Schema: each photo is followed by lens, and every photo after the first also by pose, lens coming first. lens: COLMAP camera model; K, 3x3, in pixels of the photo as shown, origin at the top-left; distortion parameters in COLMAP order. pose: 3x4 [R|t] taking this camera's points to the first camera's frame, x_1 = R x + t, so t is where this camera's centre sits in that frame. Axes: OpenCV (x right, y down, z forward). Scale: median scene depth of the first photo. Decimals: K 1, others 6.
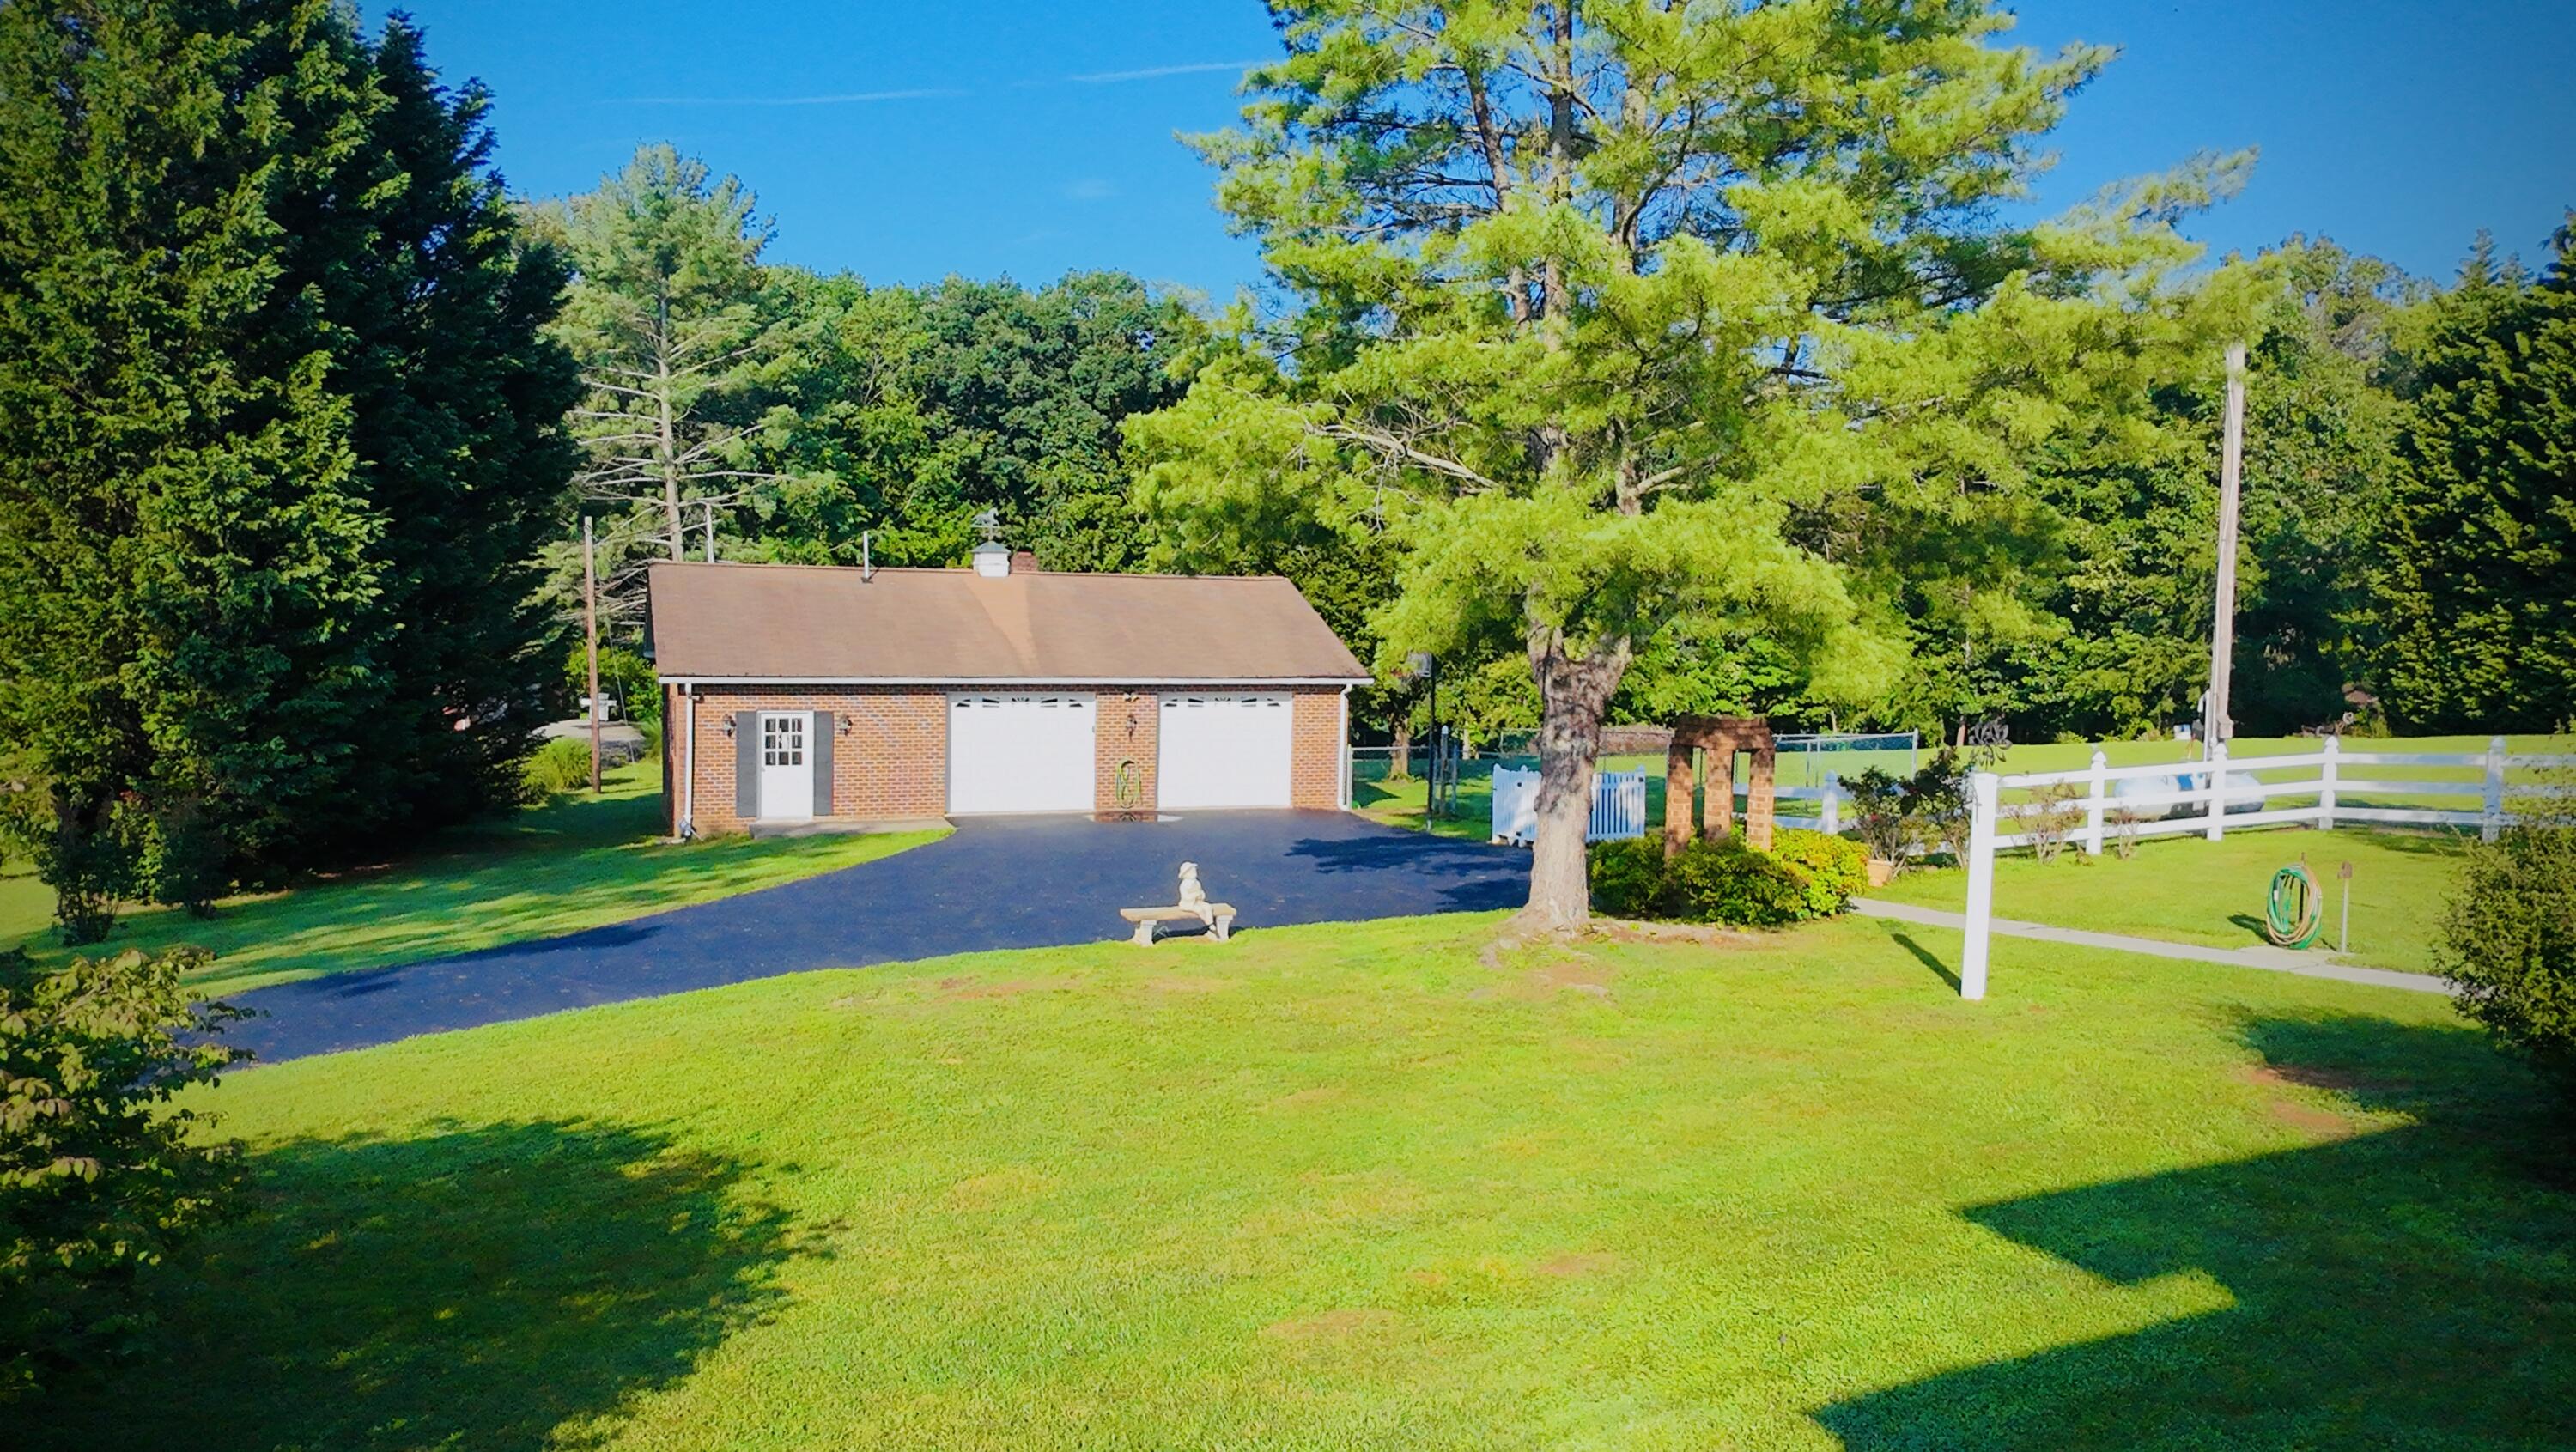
lens RADIAL K [[1702.1, 0, 1297.7], [0, 1702.1, 721.3], [0, 0, 1]] dist [0.000438, -0.000939]
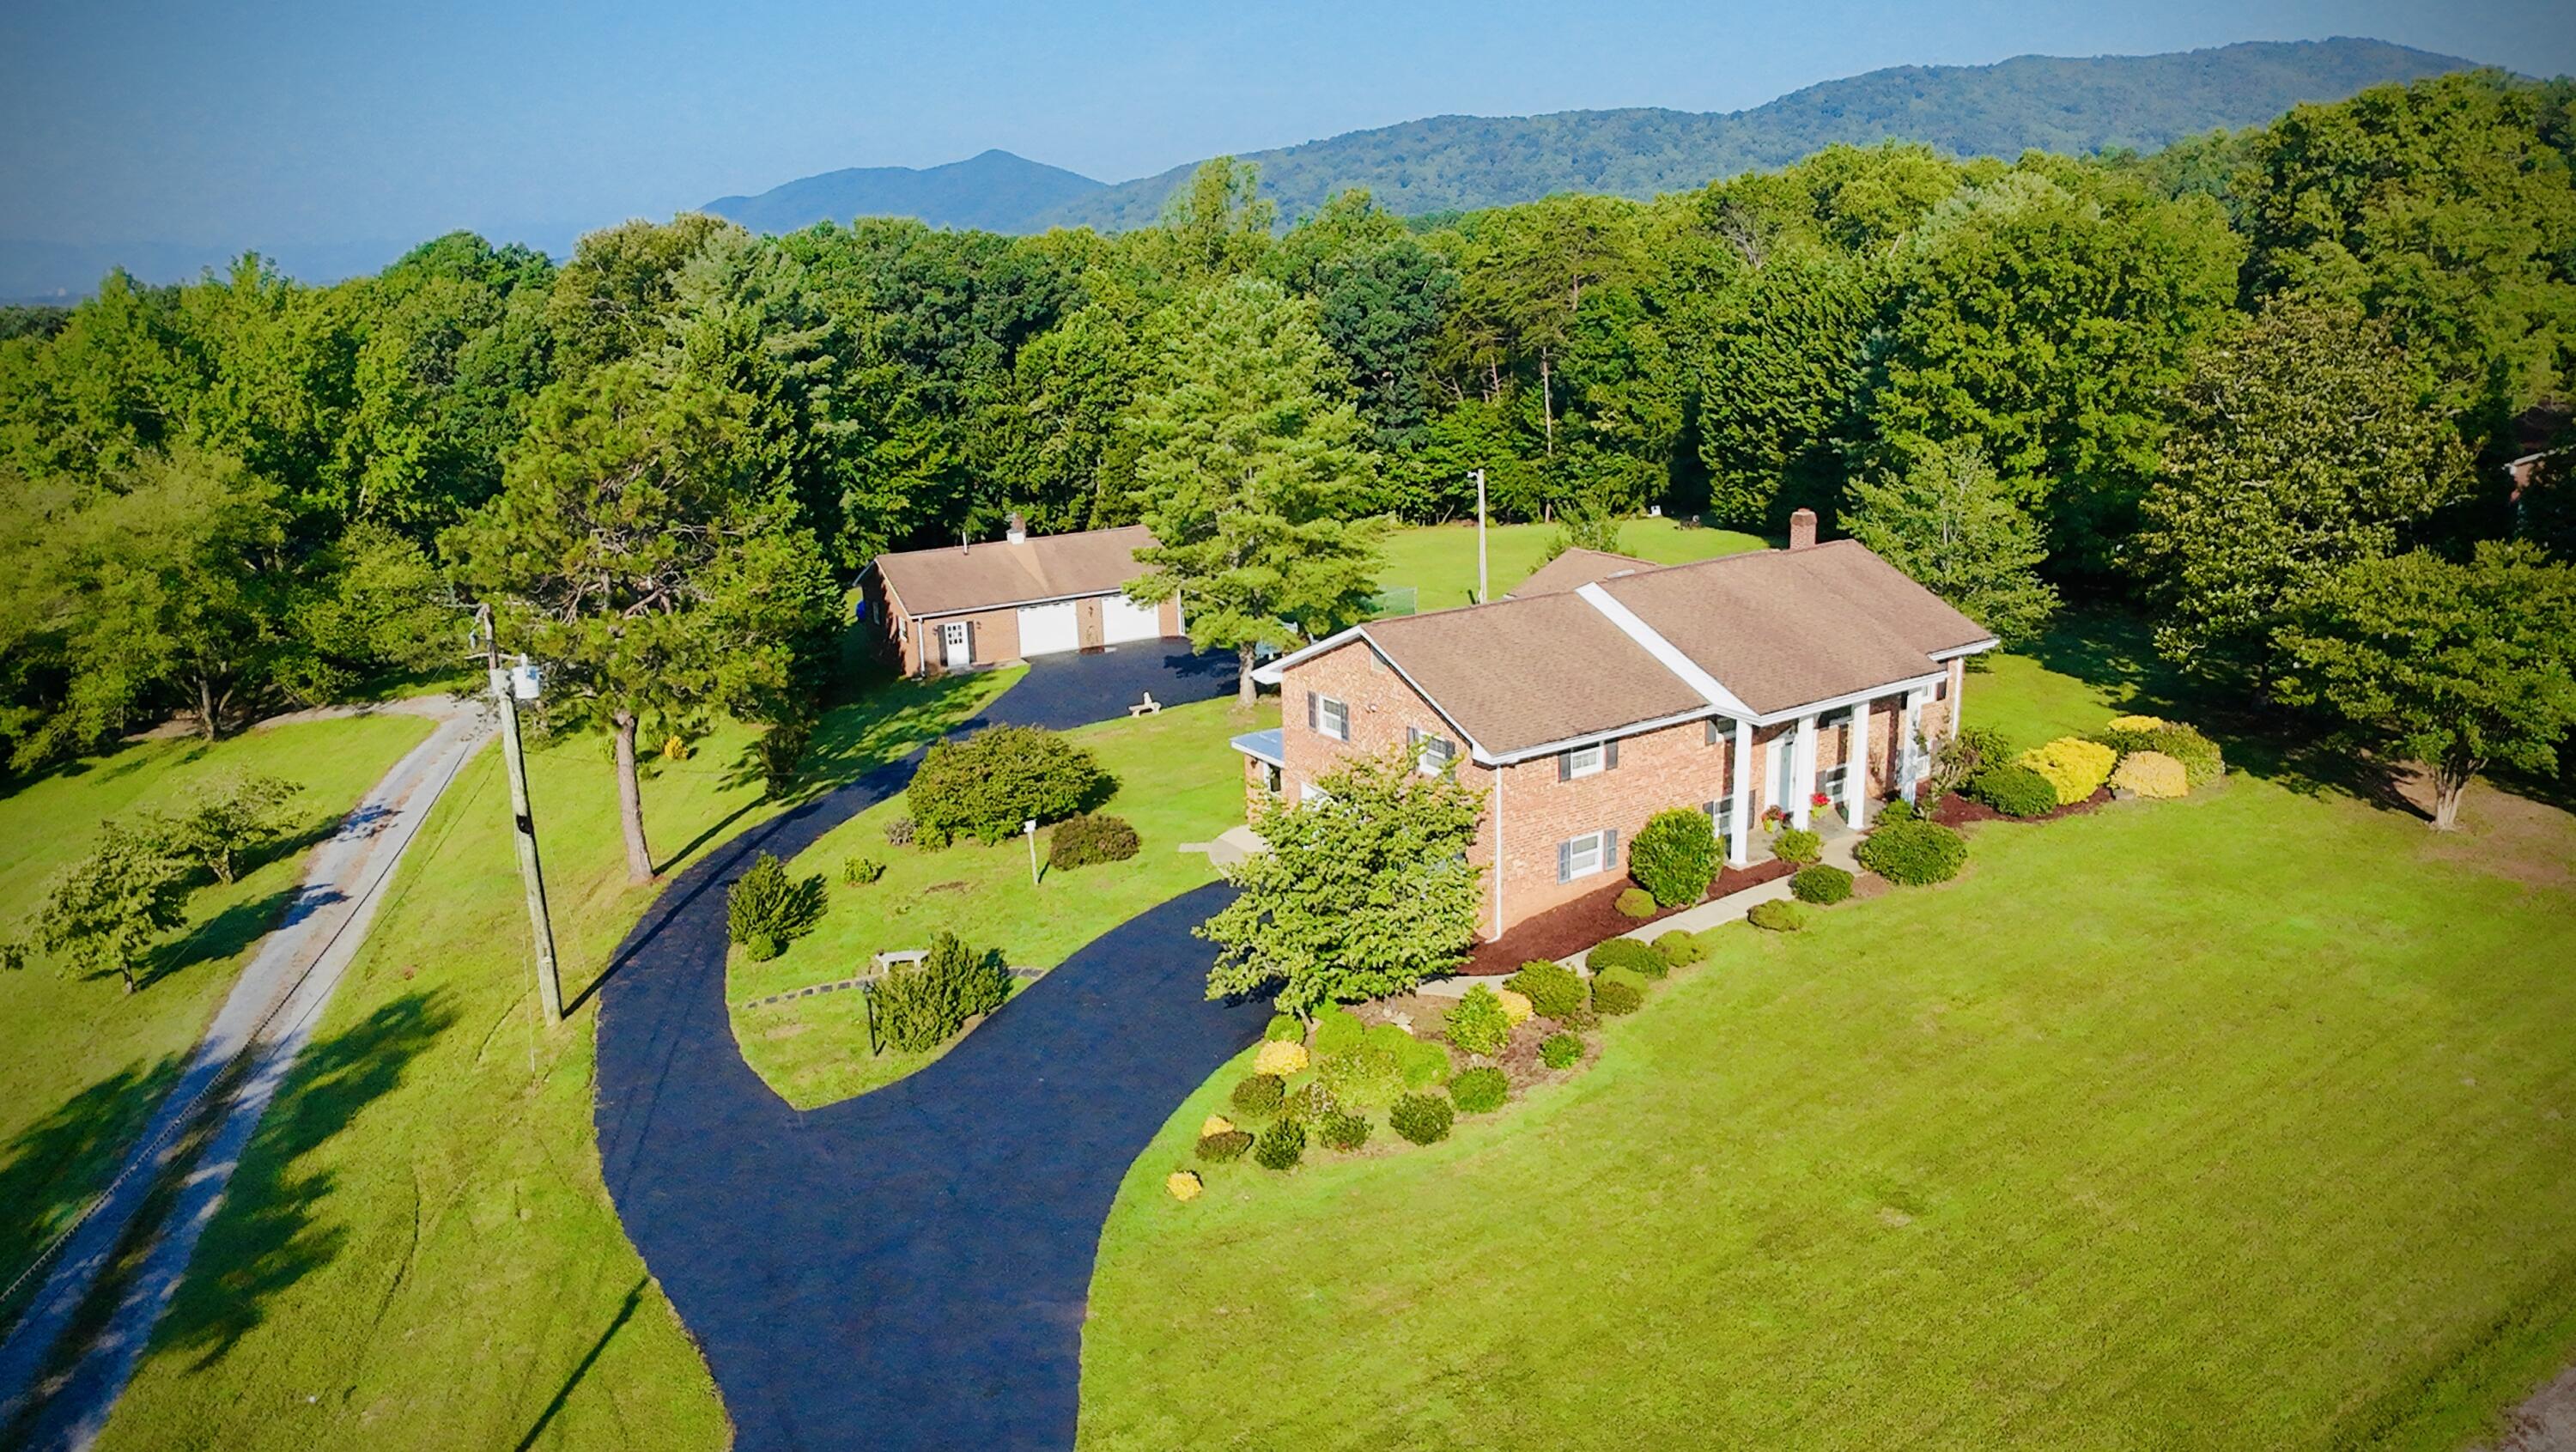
lens RADIAL K [[1702.1, 0, 1302.3], [0, 1702.1, 730.3], [0, 0, 1]] dist [0.000438, -0.000939]
pose [[0.991436, -0.086248, 0.098065, -0.024640], [0.065314, 0.977706, 0.199560, -0.139248], [-0.113091, -0.191446, 0.974966, -0.668511]]
